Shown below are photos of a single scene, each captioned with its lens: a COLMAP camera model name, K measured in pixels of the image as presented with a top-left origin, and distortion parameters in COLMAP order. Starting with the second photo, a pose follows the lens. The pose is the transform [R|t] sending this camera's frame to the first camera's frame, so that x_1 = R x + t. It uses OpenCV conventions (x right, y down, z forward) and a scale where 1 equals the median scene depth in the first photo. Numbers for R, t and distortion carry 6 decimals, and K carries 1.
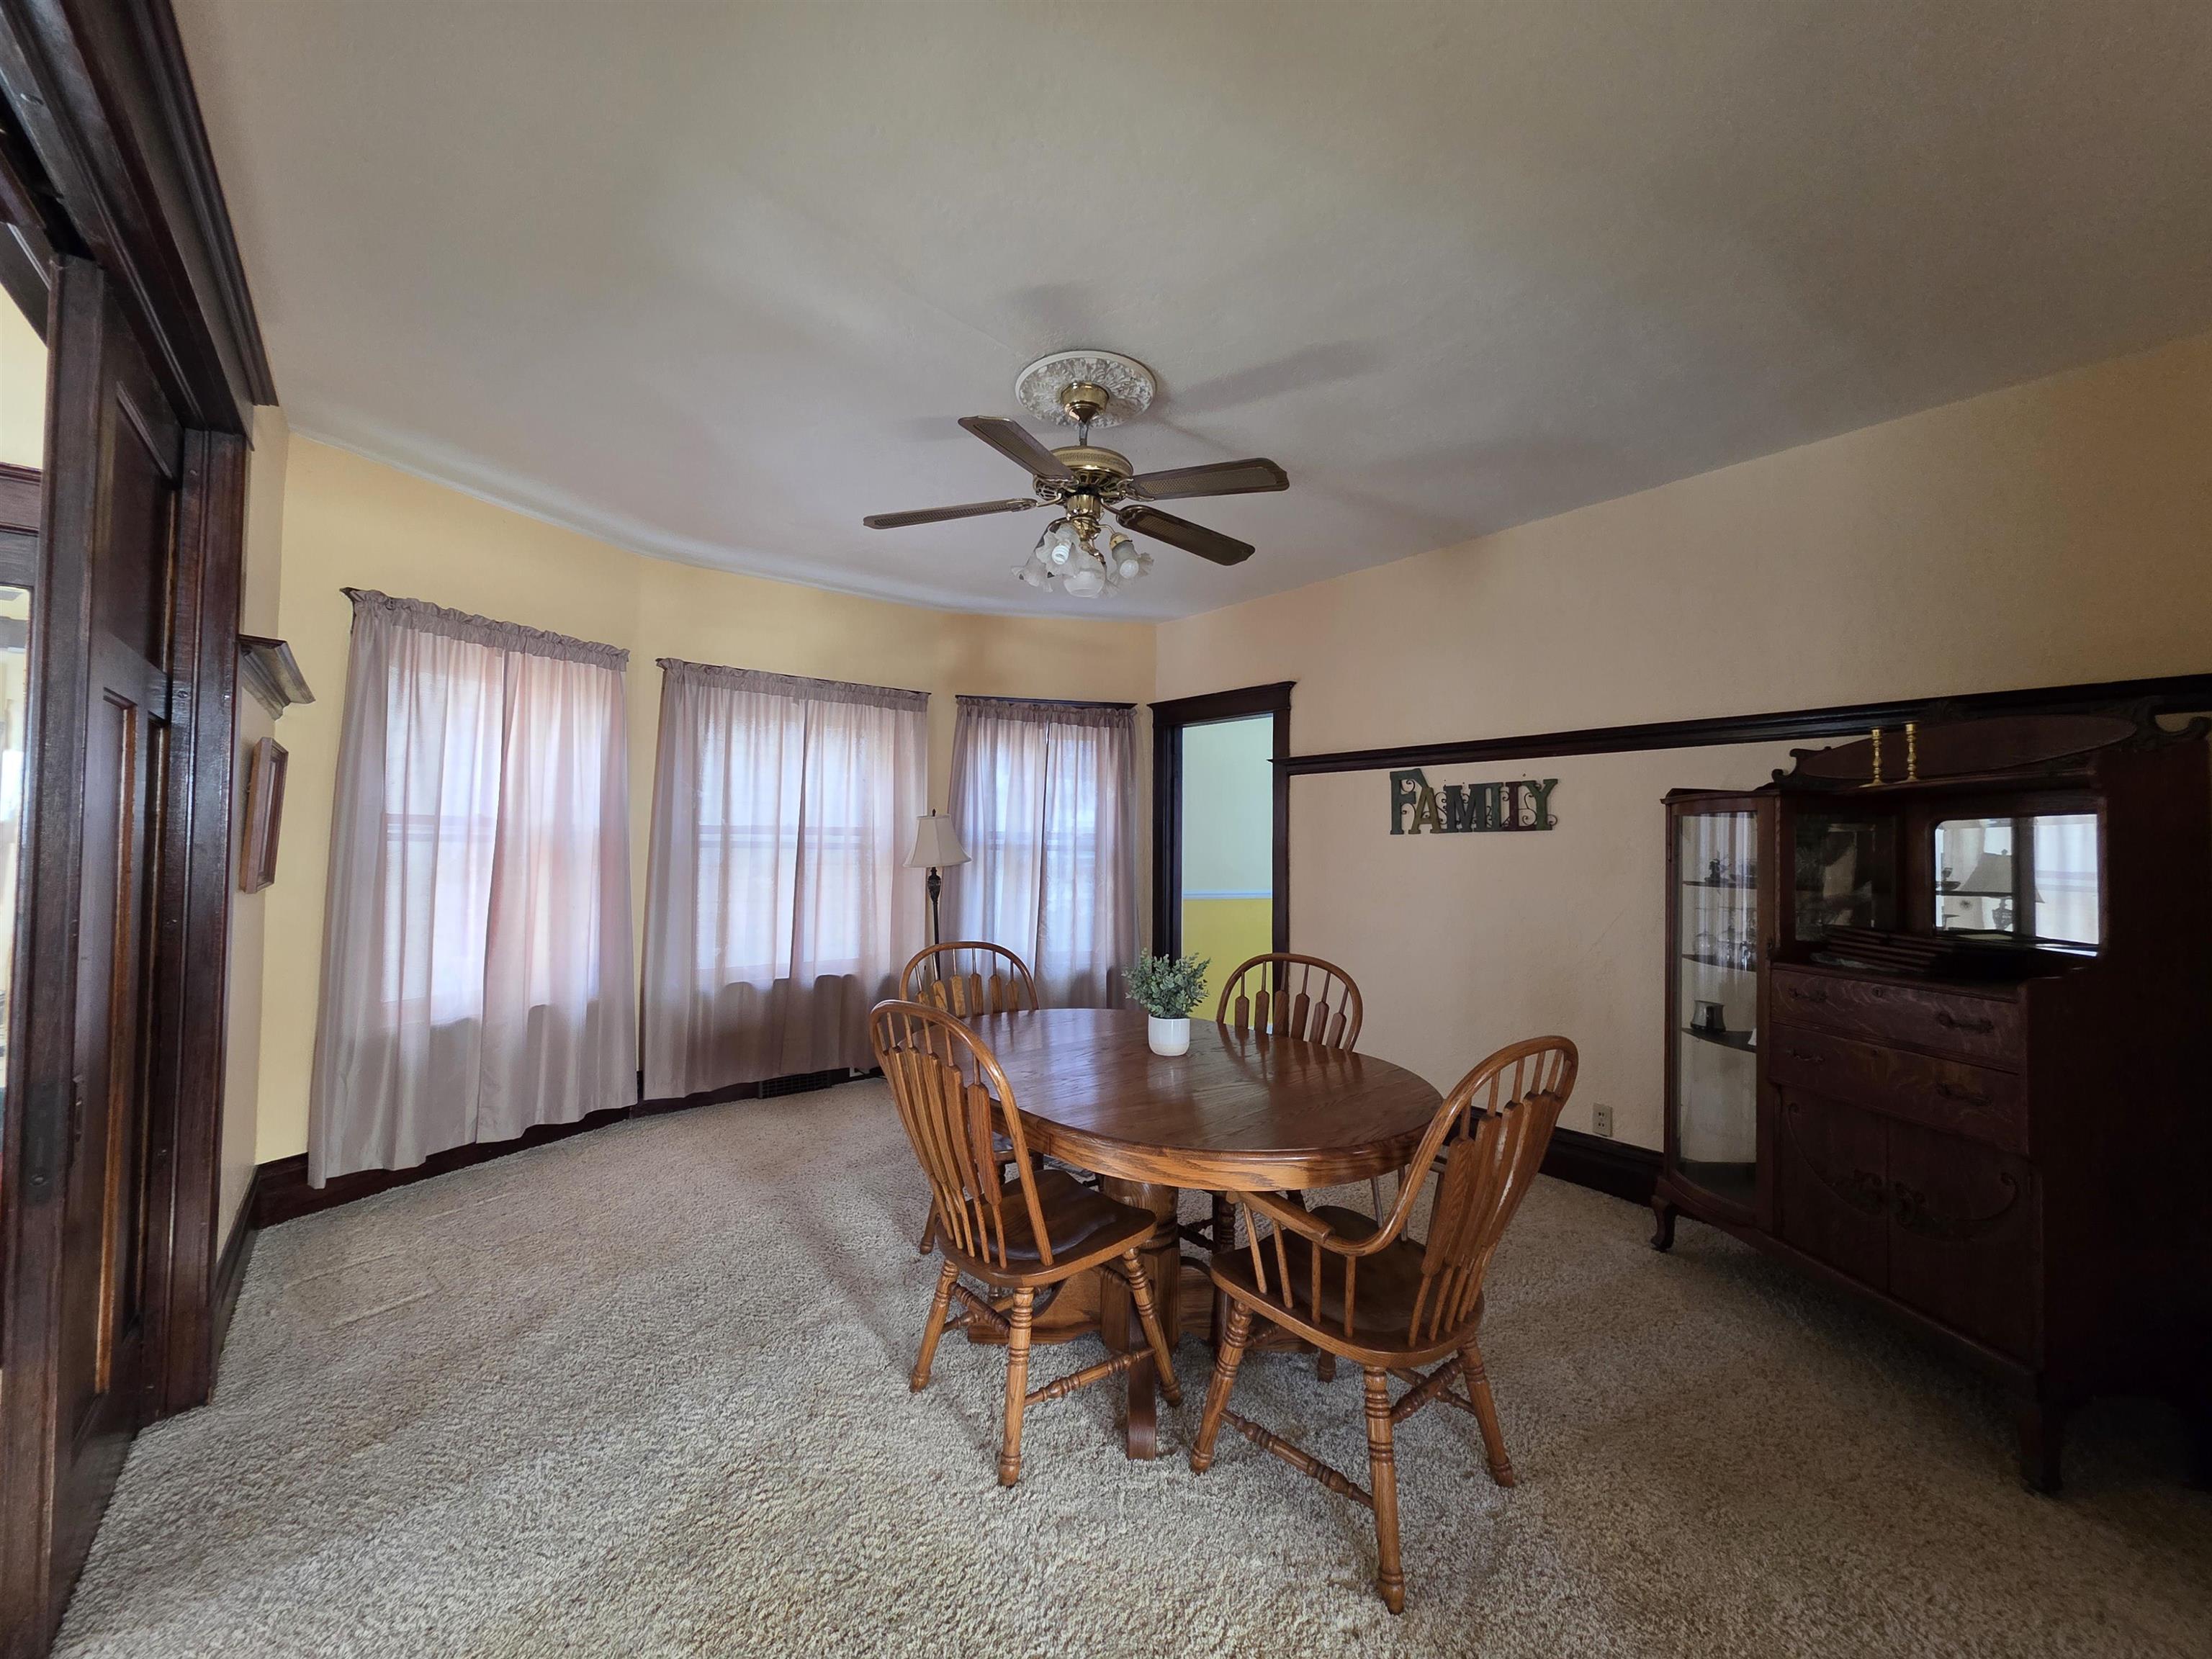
lens RADIAL K [[882.7, 0, 1101.7], [0, 882.7, 815.9], [0, 0, 1]] dist [-0.002679, 0.000145]
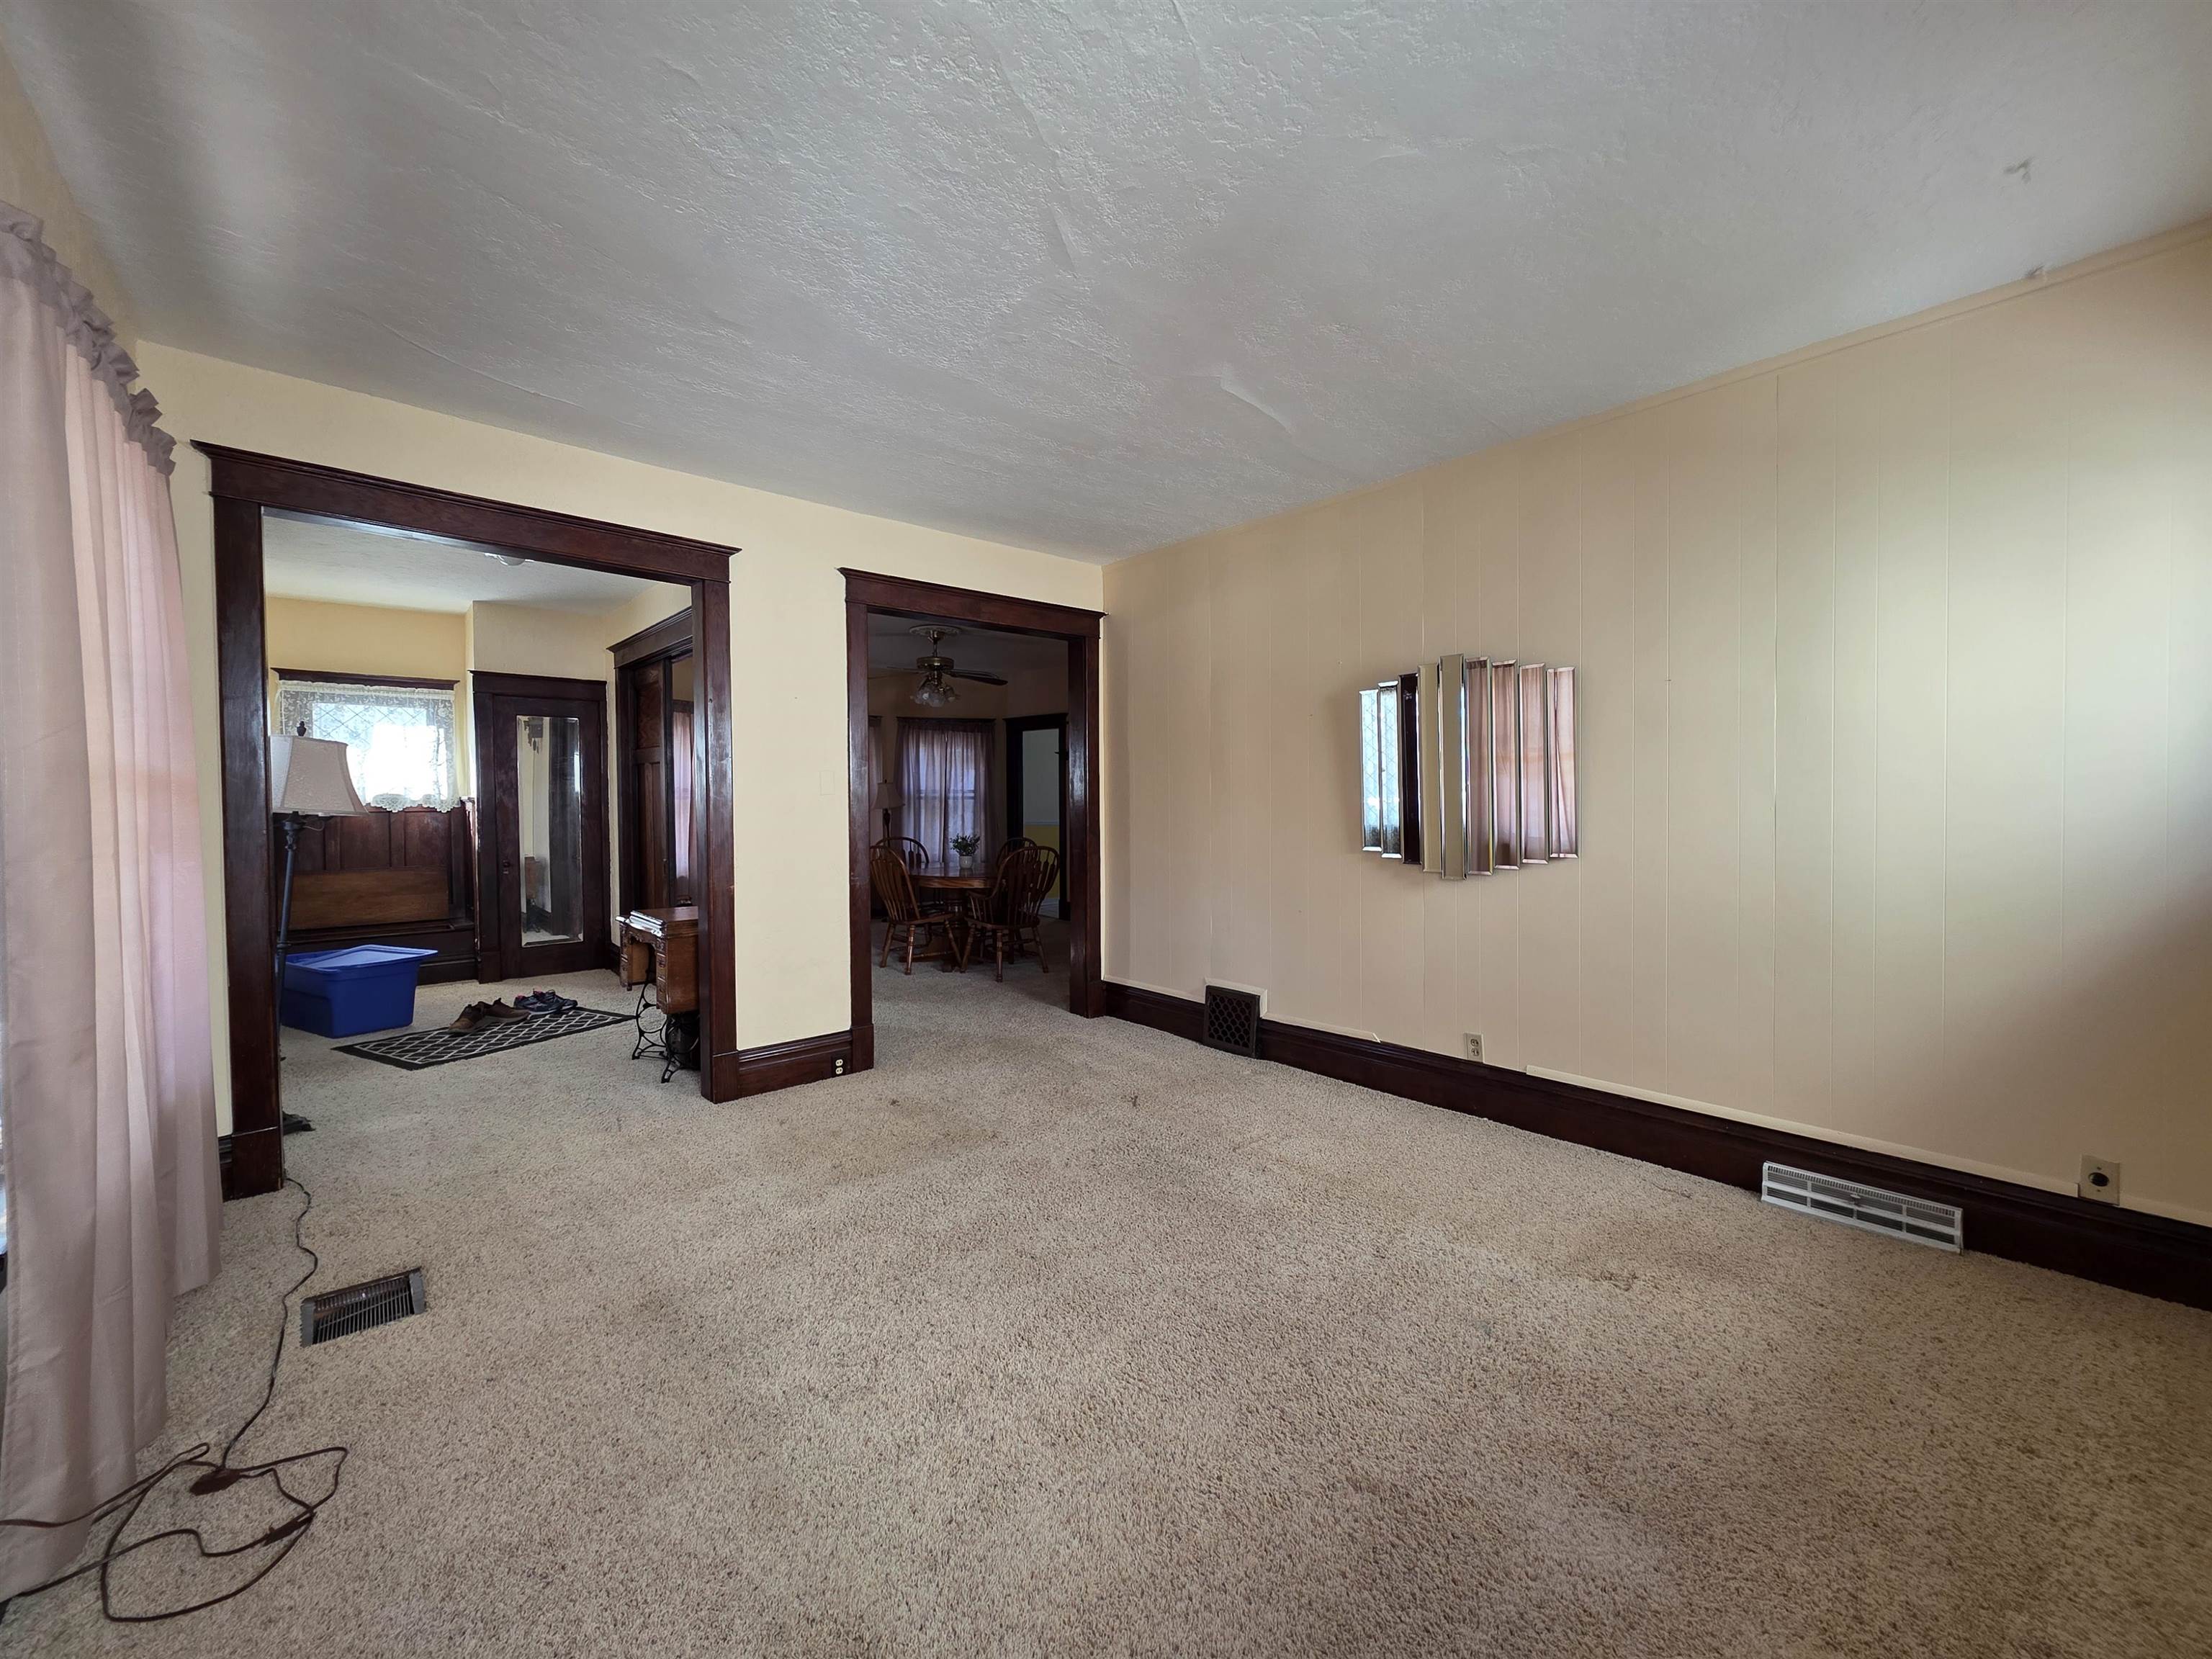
lens RADIAL K [[882.7, 0, 1101.7], [0, 882.7, 815.9], [0, 0, 1]] dist [-0.002679, 0.000145]
pose [[0.999036, -0.014667, 0.041371, 0.190133], [0.012178, 0.998137, 0.059779, -0.034979], [-0.042171, -0.059218, 0.997354, -0.902143]]
